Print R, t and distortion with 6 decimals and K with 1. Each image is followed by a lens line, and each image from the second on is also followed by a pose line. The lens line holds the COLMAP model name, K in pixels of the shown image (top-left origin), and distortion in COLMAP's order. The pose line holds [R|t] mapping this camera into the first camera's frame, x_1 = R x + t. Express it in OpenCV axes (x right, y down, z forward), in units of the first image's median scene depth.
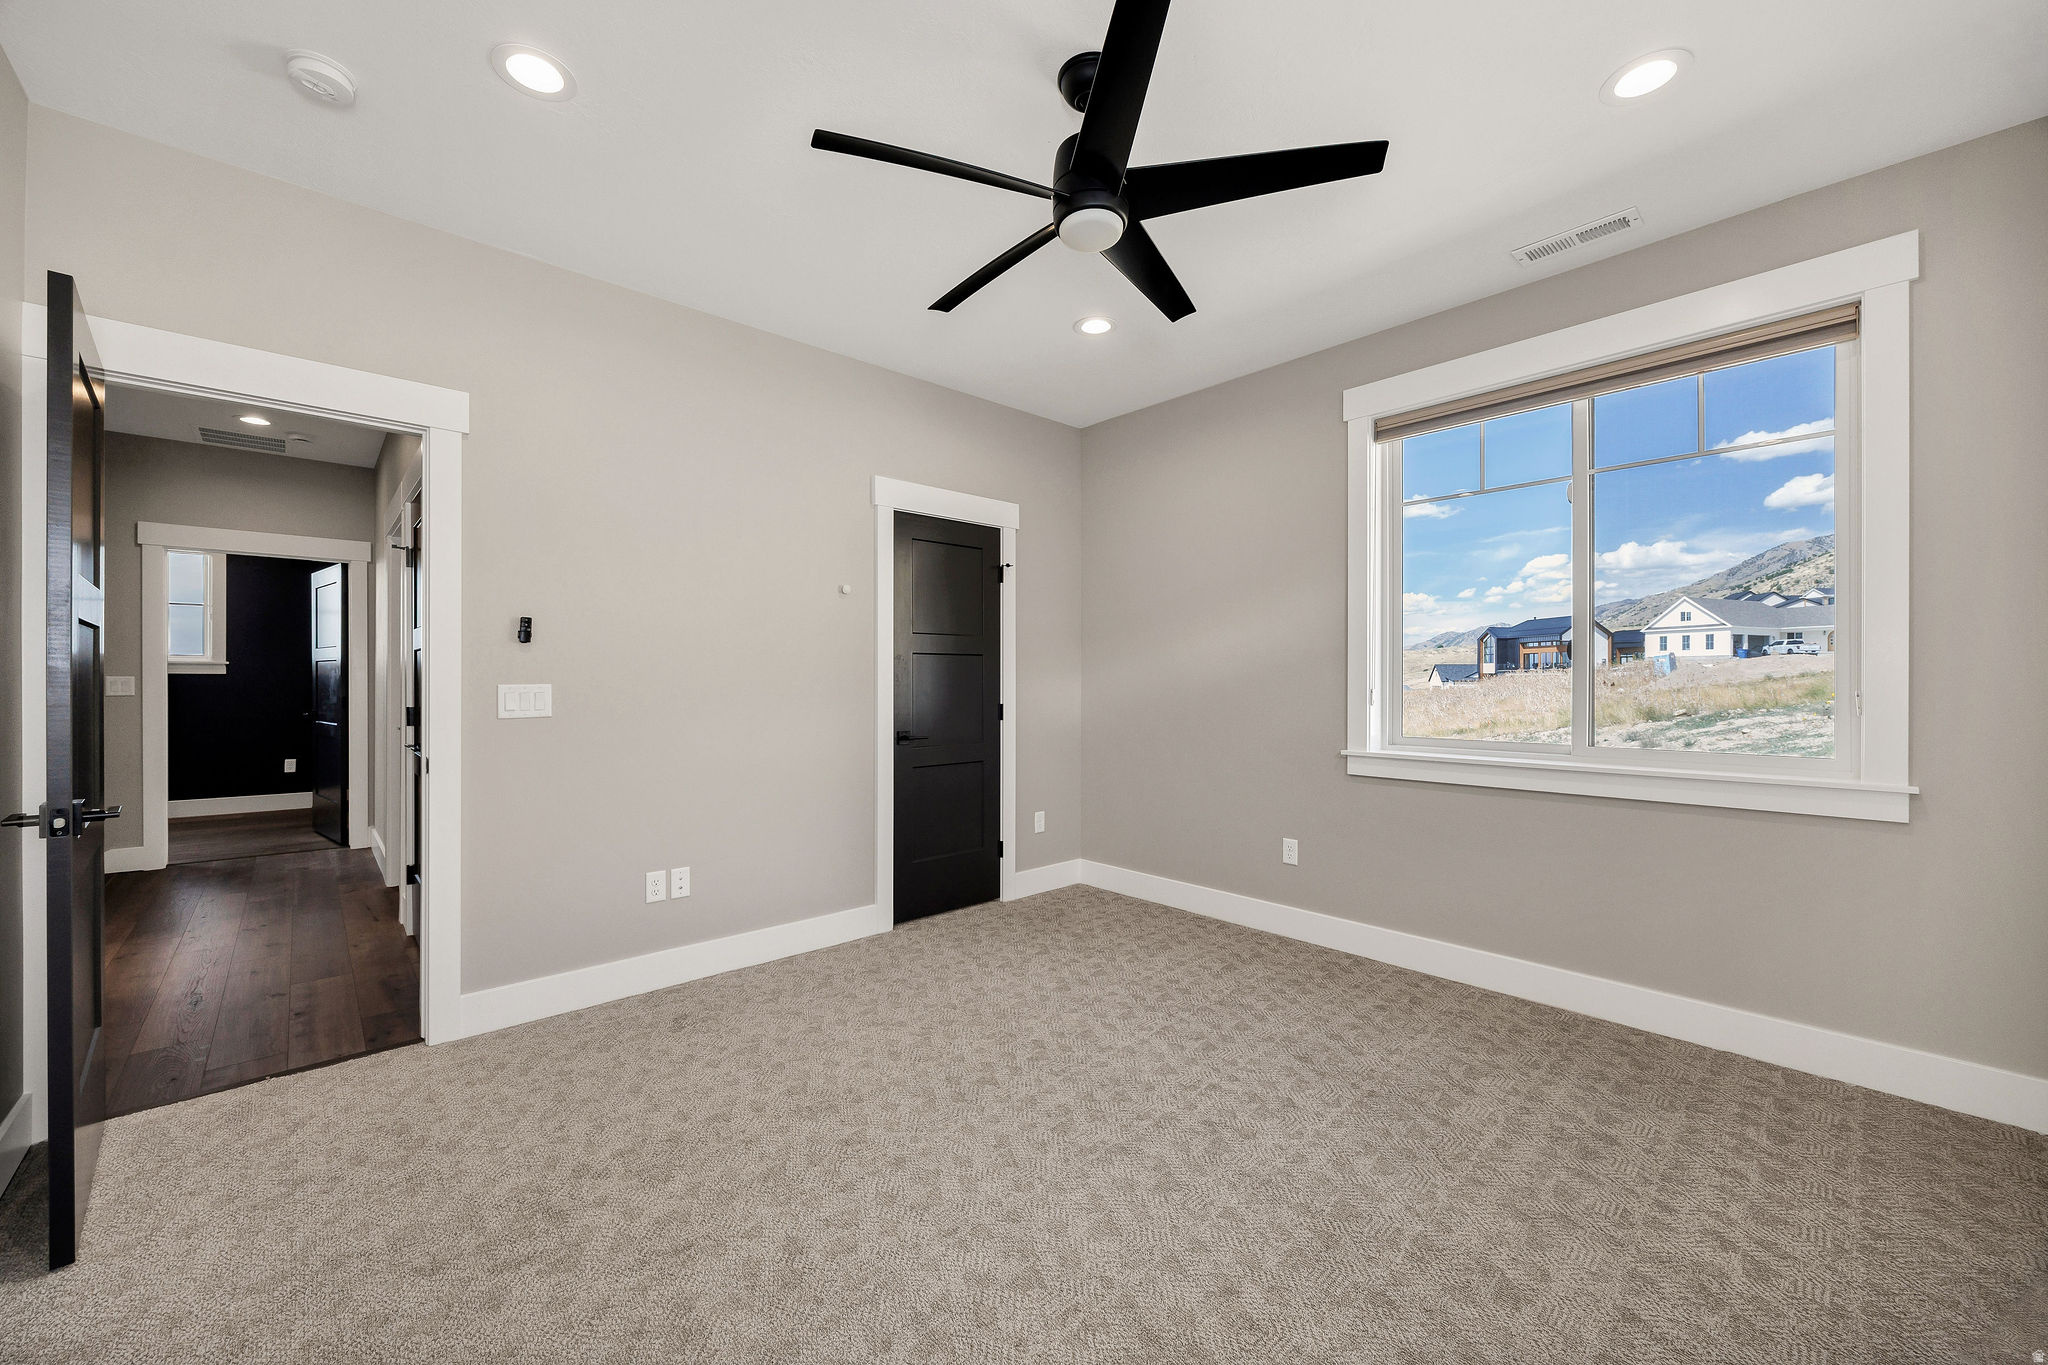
lens RADIAL K [[799.2, 0, 984.0], [0, 799.2, 679.9], [0, 0, 1]] dist [-0.006760, 0.000546]
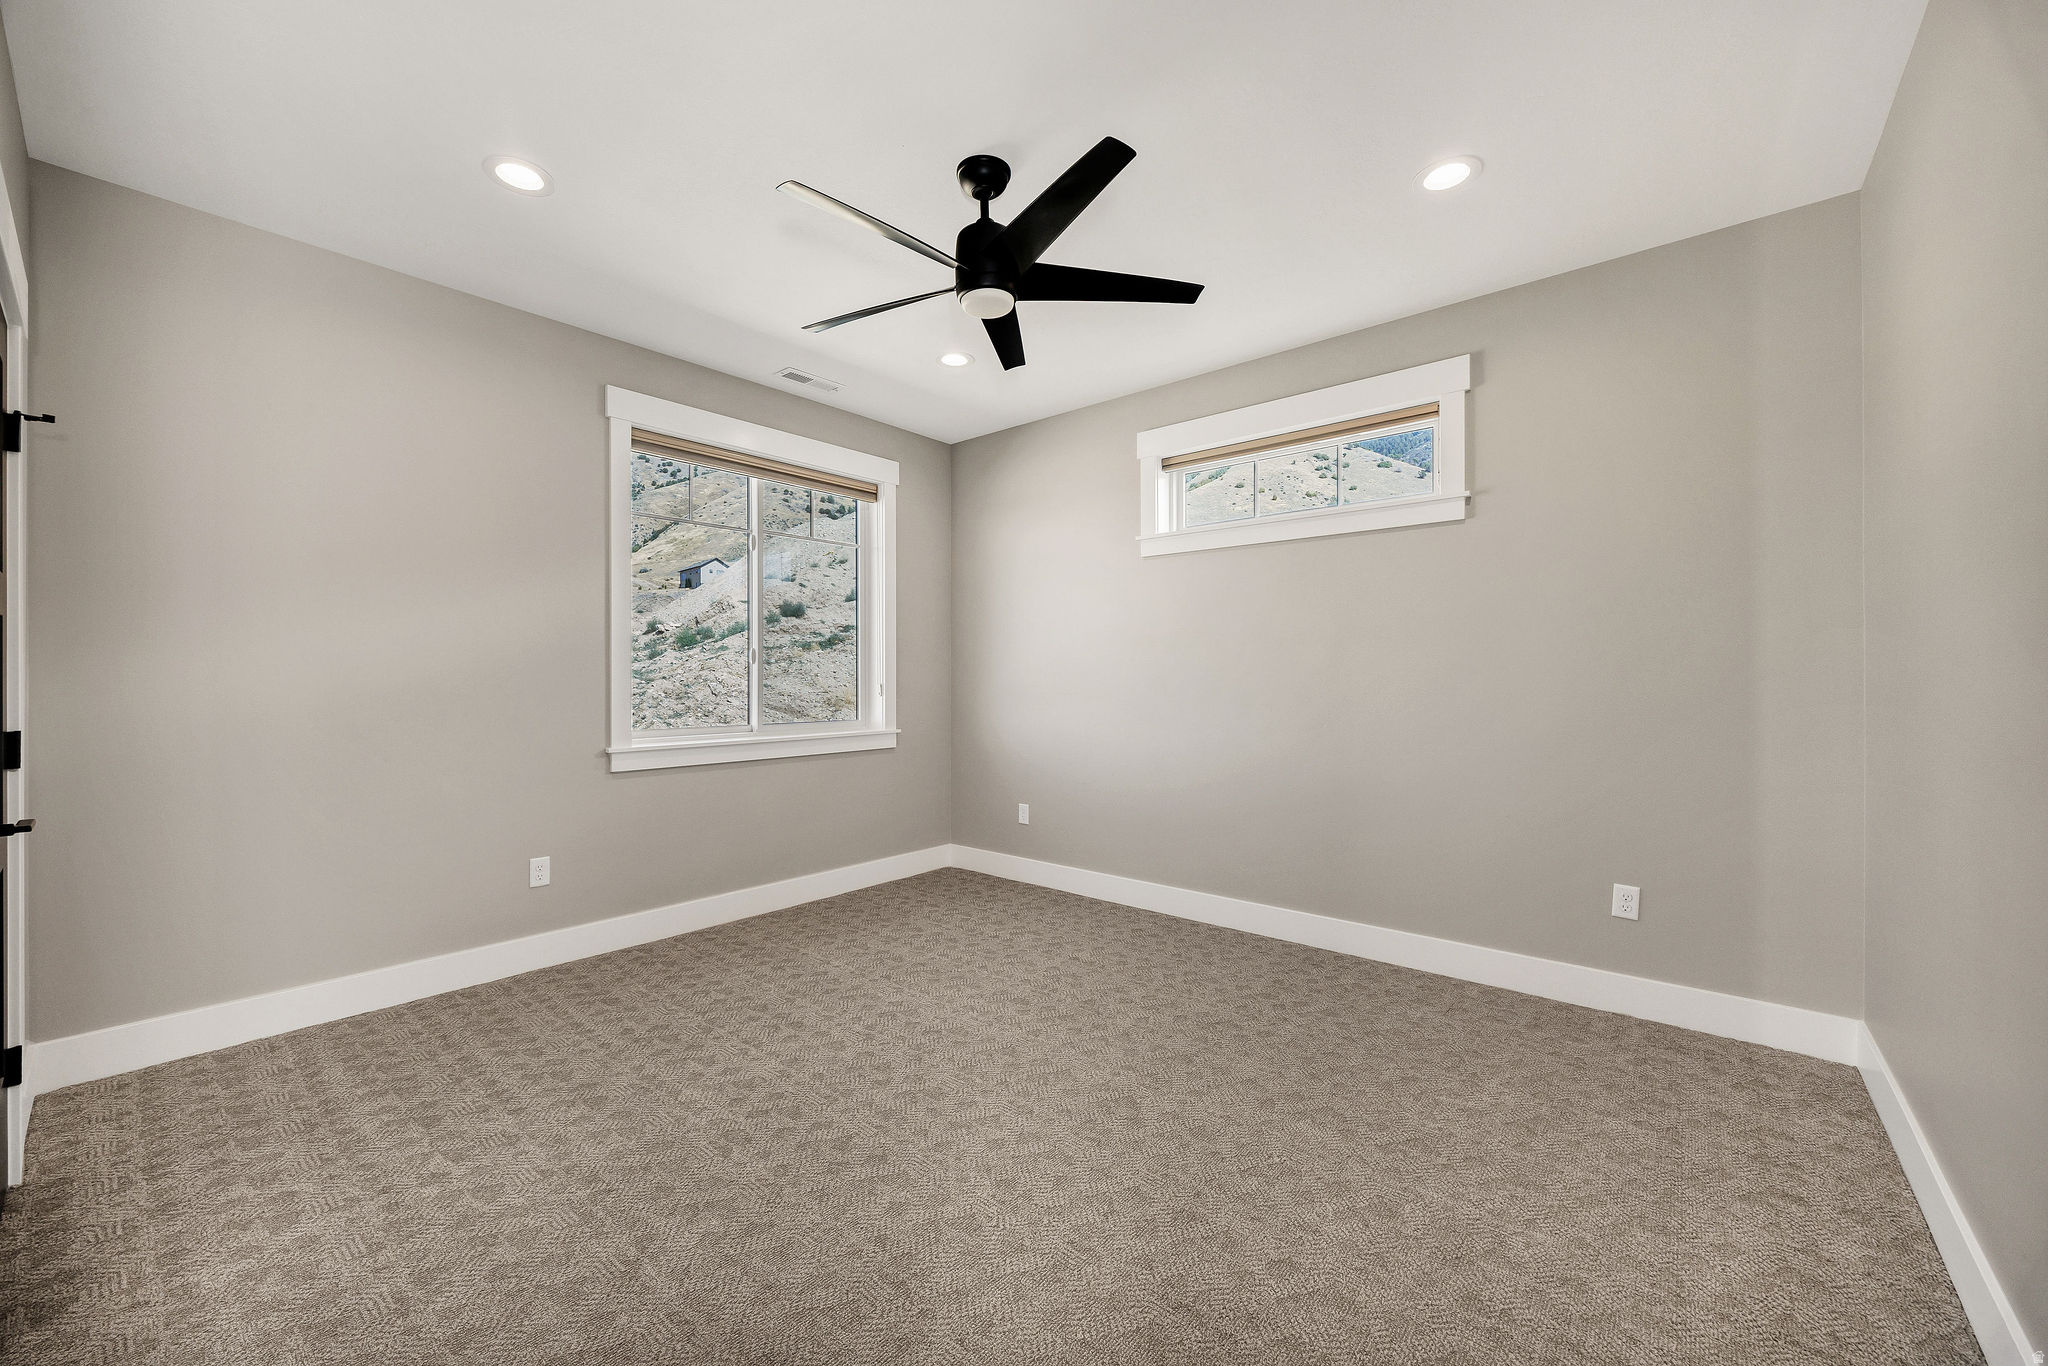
lens RADIAL K [[799.2, 0, 1032.2], [0, 799.2, 682.8], [0, 0, 1]] dist [-0.006760, 0.000546]
pose [[-0.175892, -0.014503, 0.984303, -0.728384], [-0.009774, 0.999868, 0.012986, -0.014902], [-0.984361, -0.007337, -0.176011, 0.777032]]
